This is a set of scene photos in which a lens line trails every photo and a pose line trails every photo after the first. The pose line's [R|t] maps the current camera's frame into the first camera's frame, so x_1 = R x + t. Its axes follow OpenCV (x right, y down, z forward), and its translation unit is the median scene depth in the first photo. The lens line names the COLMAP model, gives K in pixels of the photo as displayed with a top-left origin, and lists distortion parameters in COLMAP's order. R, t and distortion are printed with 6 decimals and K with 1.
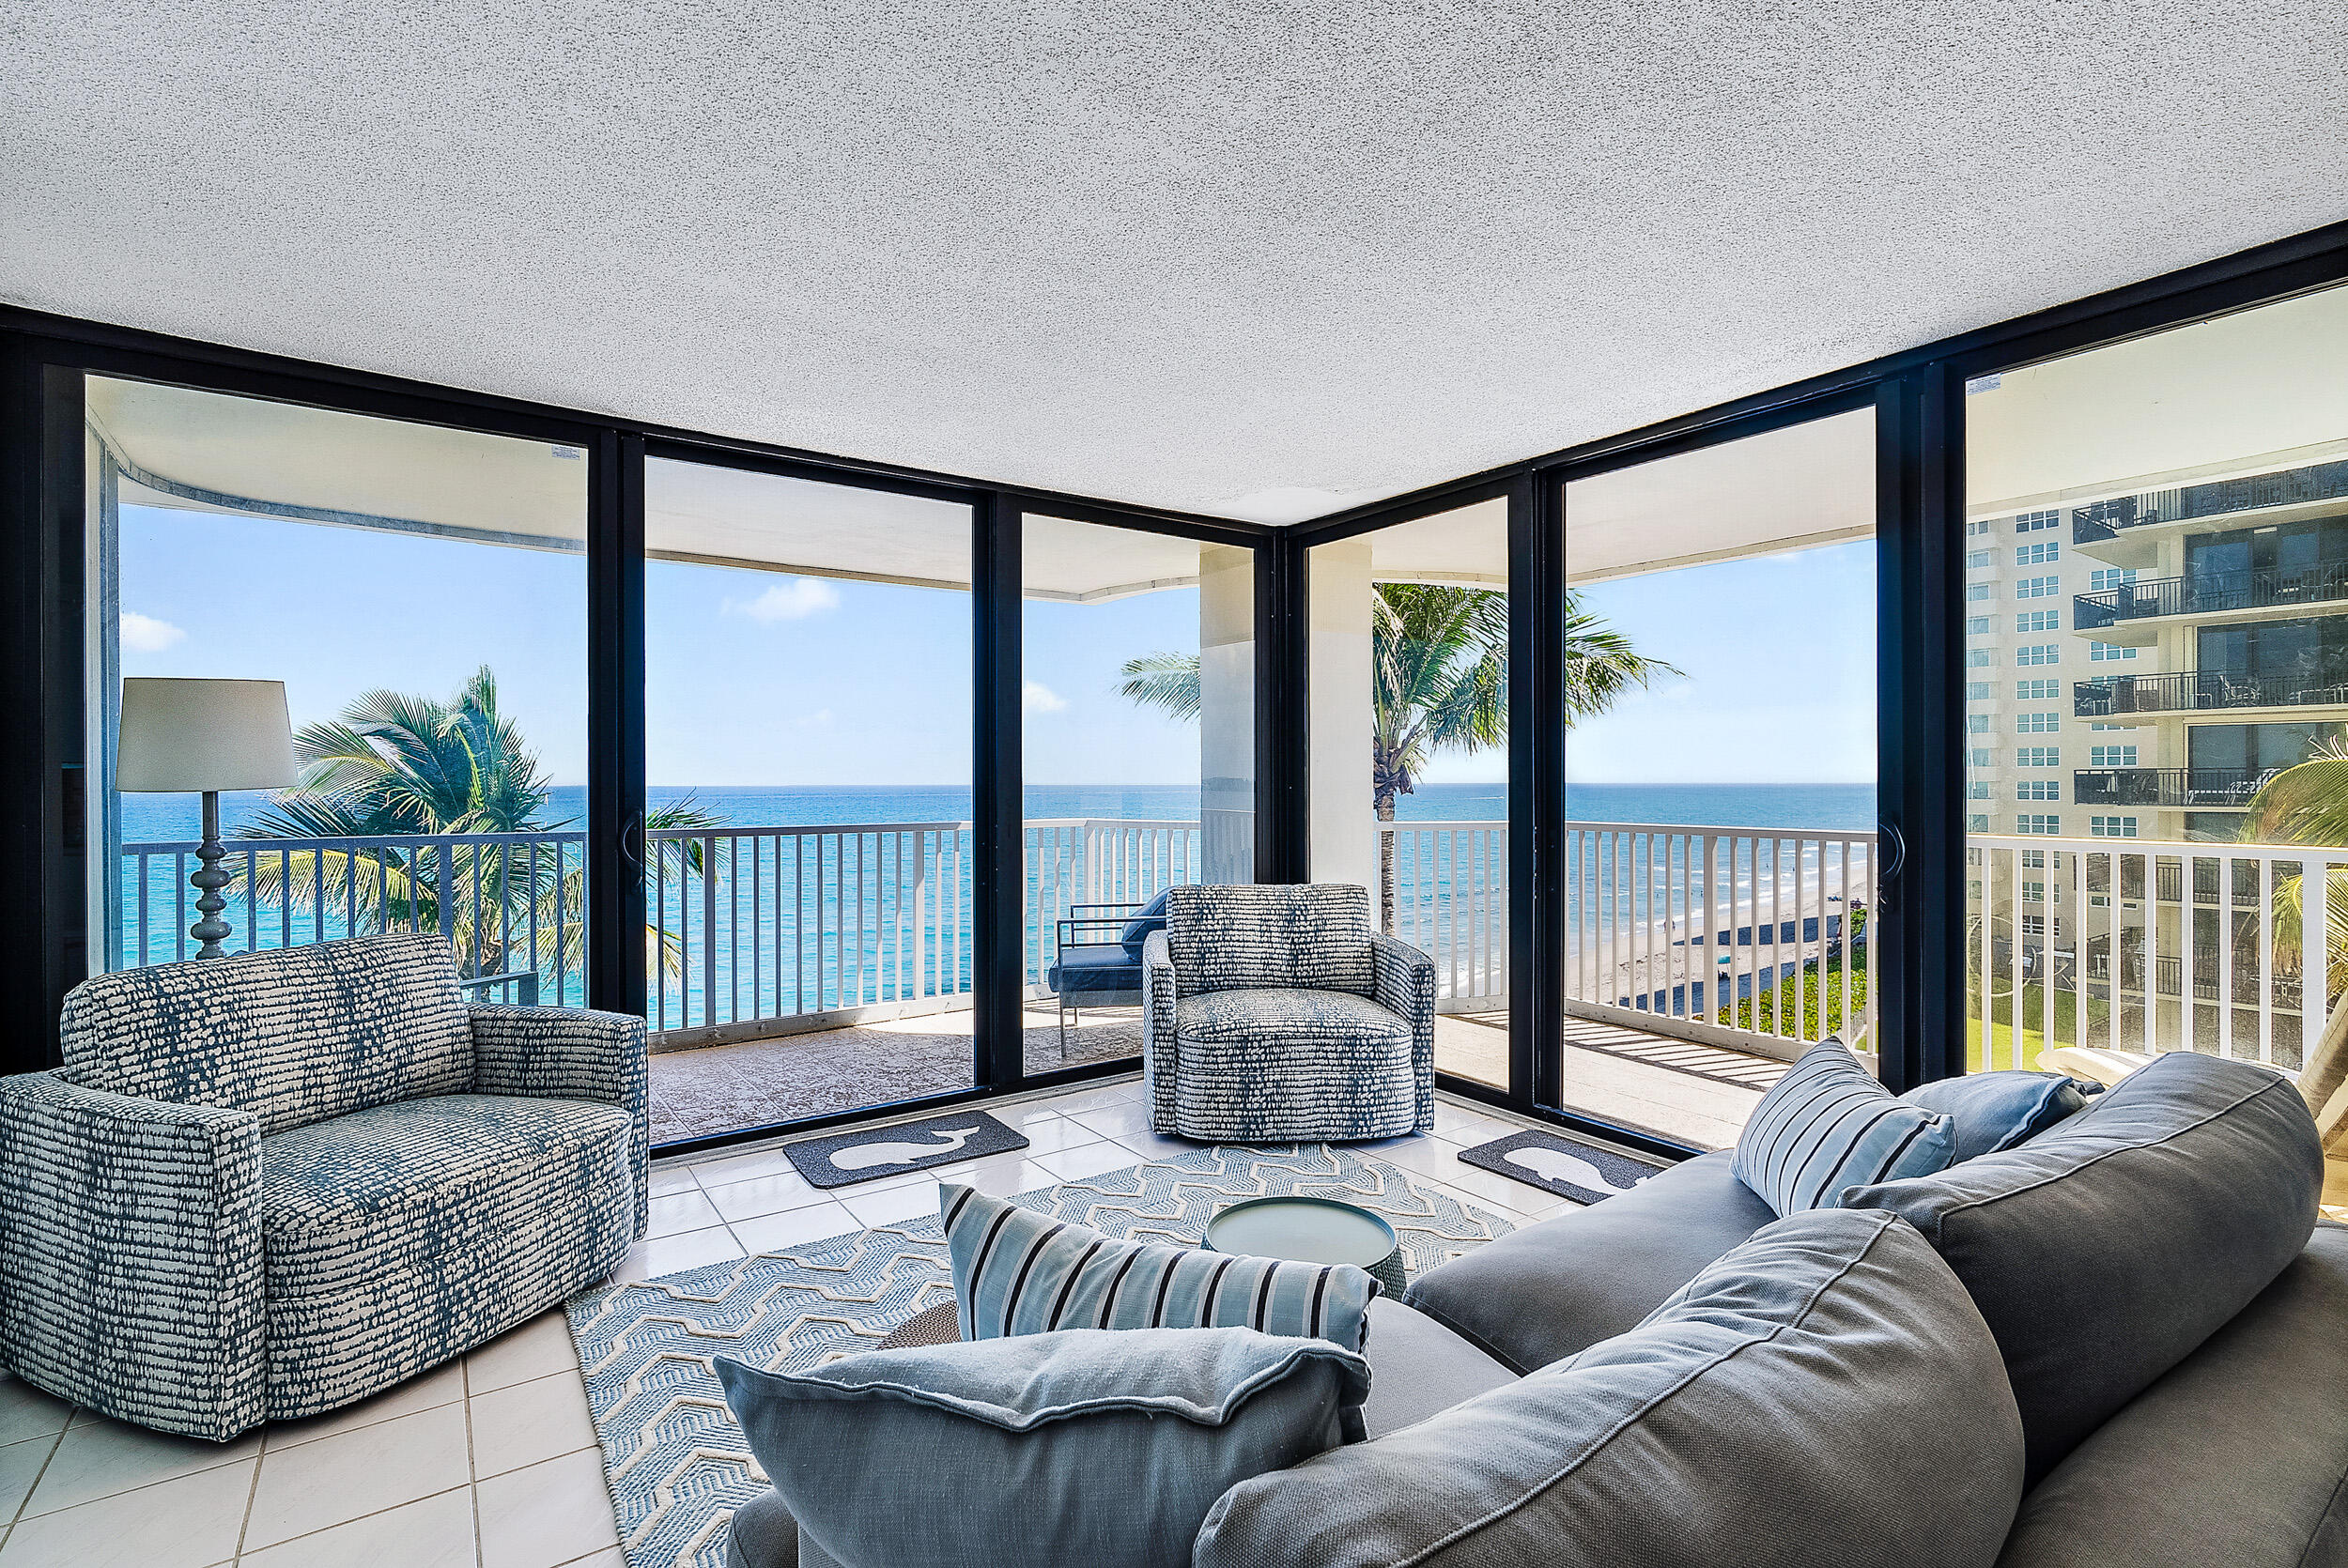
lens RADIAL K [[1082.3, 0, 1168.6], [0, 1082.3, 774.5], [0, 0, 1]] dist [-0.000044, 0.000143]
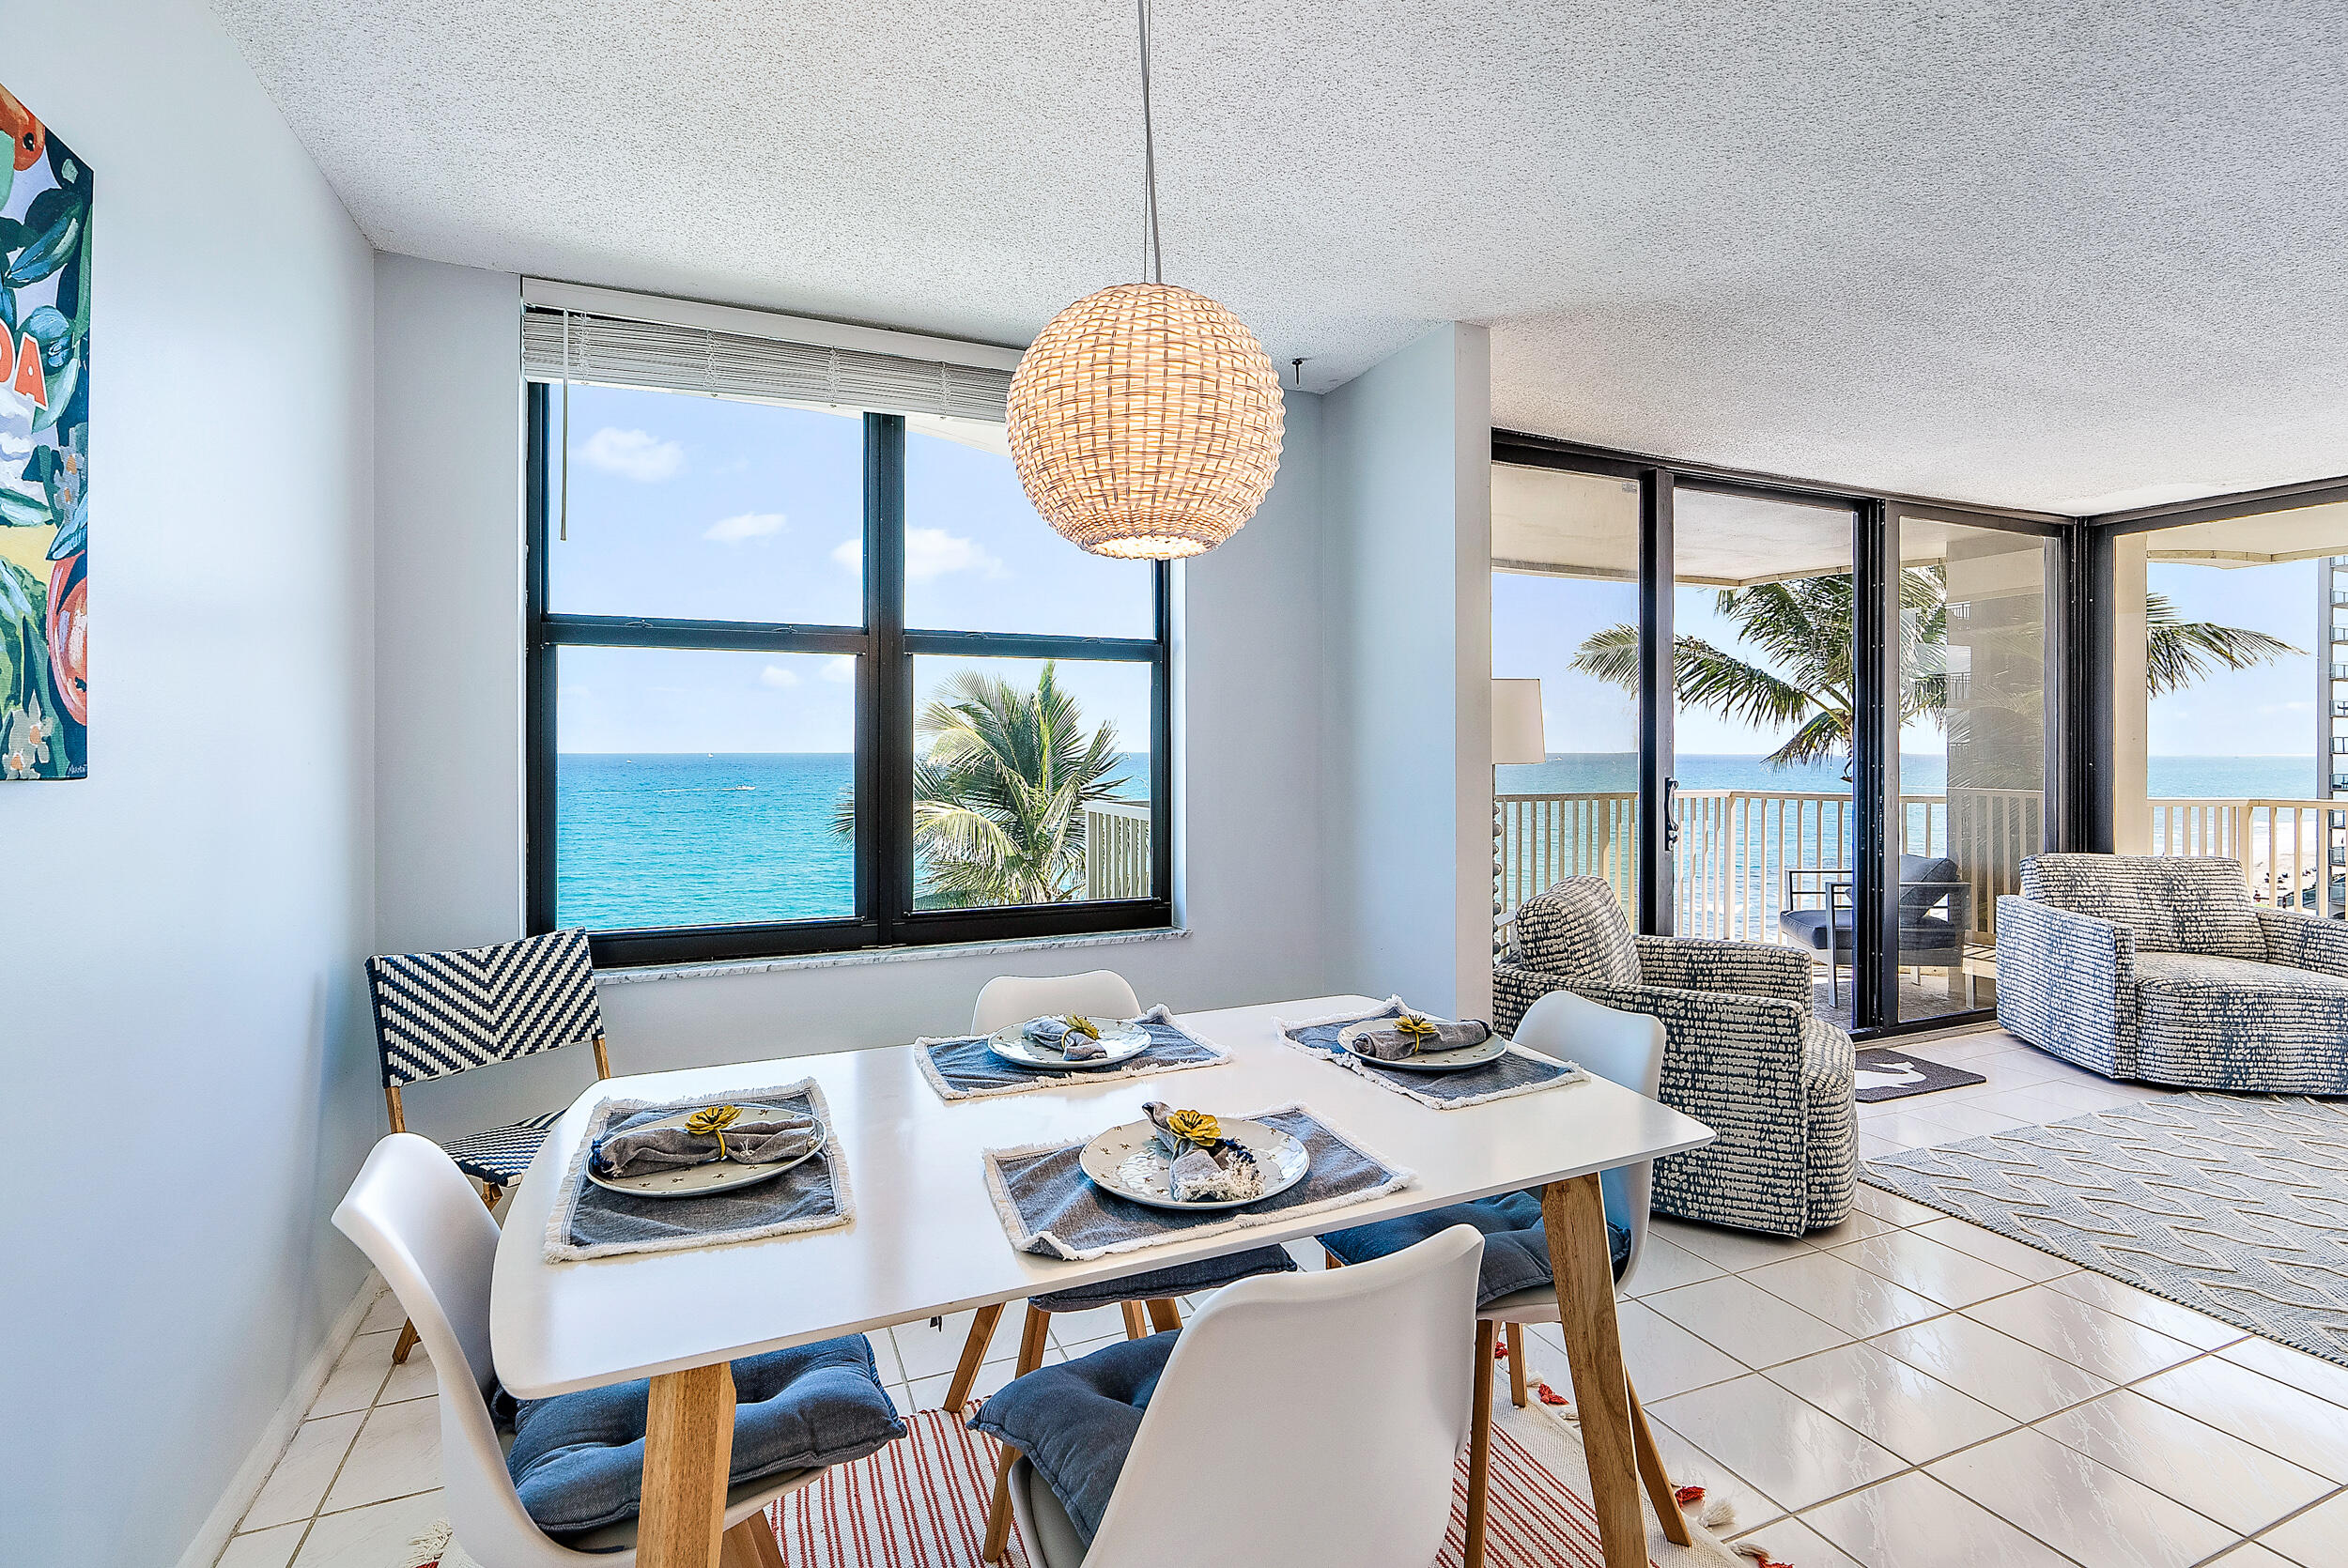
lens RADIAL K [[1083.1, 0, 1175.7], [0, 1083.1, 742.9], [0, 0, 1]] dist [-0.001997, -0.000202]
pose [[0.979941, 0.003945, -0.199250, -0.743451], [-0.003924, 0.999992, 0.000503, -0.006552], [0.199251, 0.000289, 0.979949, -0.275075]]
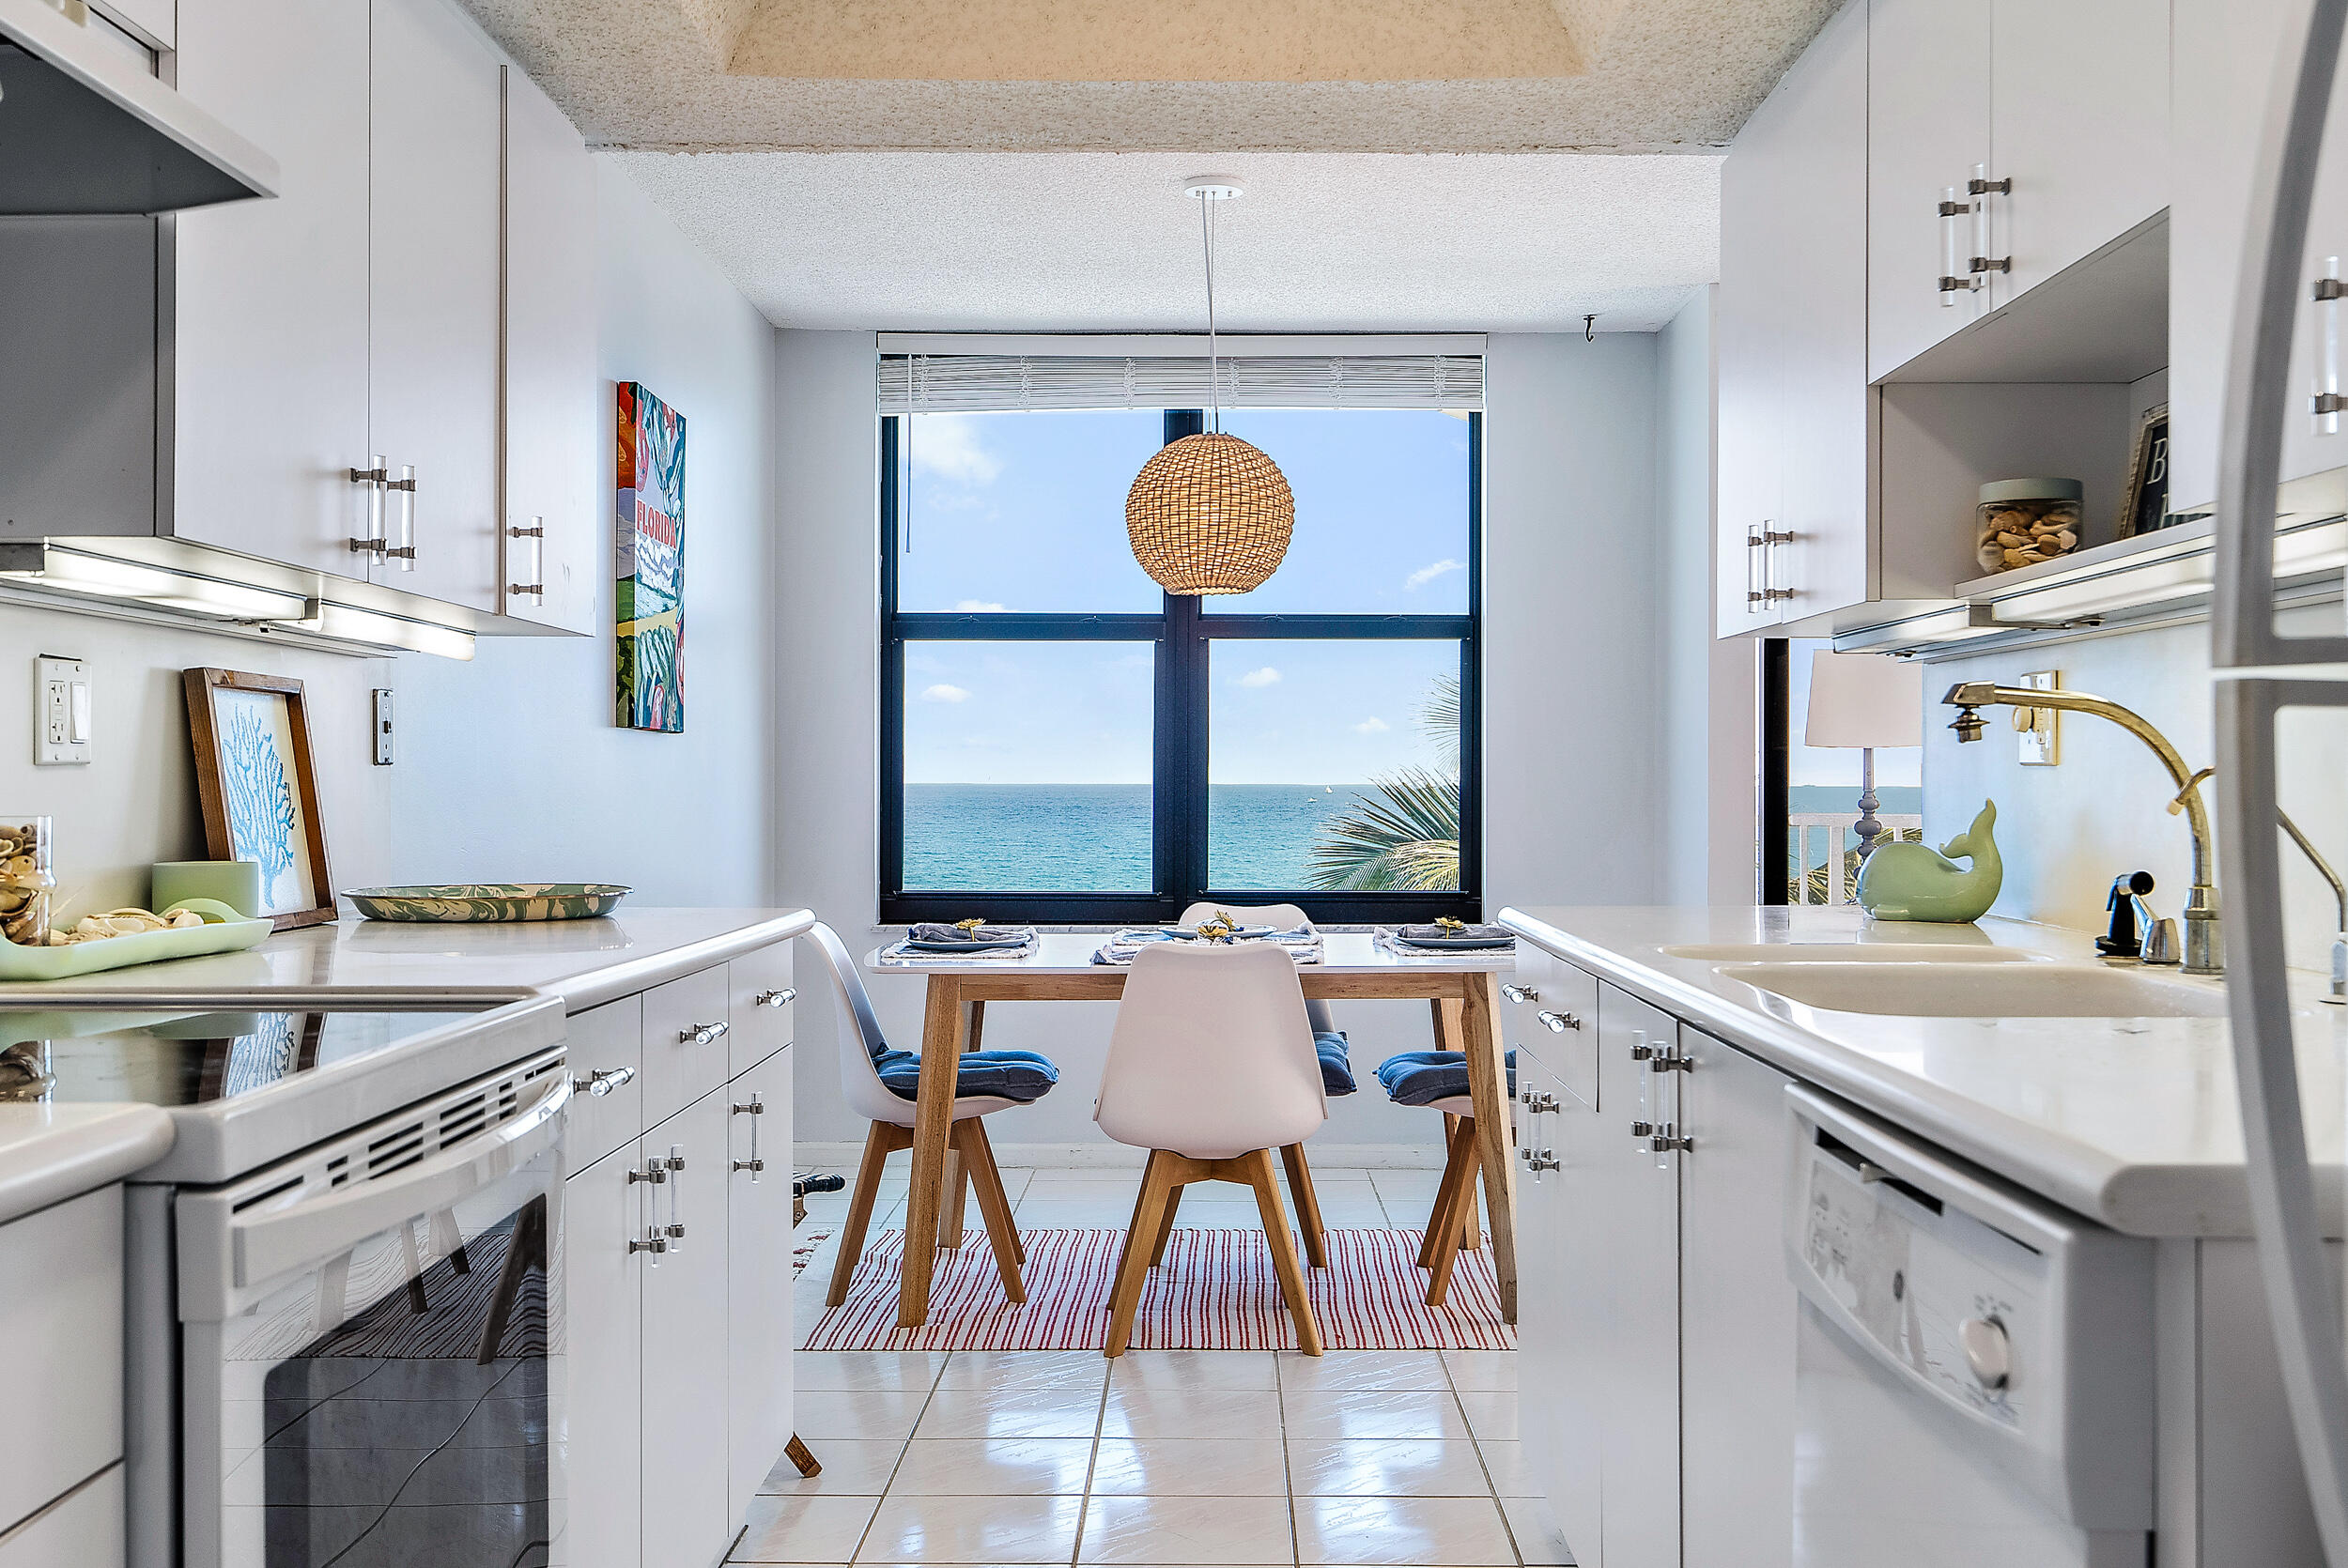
lens RADIAL K [[2363.4, 0, 1174.0], [0, 2363.4, 784.0], [0, 0, 1]] dist [0.023309, 0.008623]
pose [[0.815589, 0.008060, -0.578575, 1.738197], [-0.004299, 0.999960, 0.007870, 0.109847], [0.578616, -0.003932, 0.815591, -2.993776]]
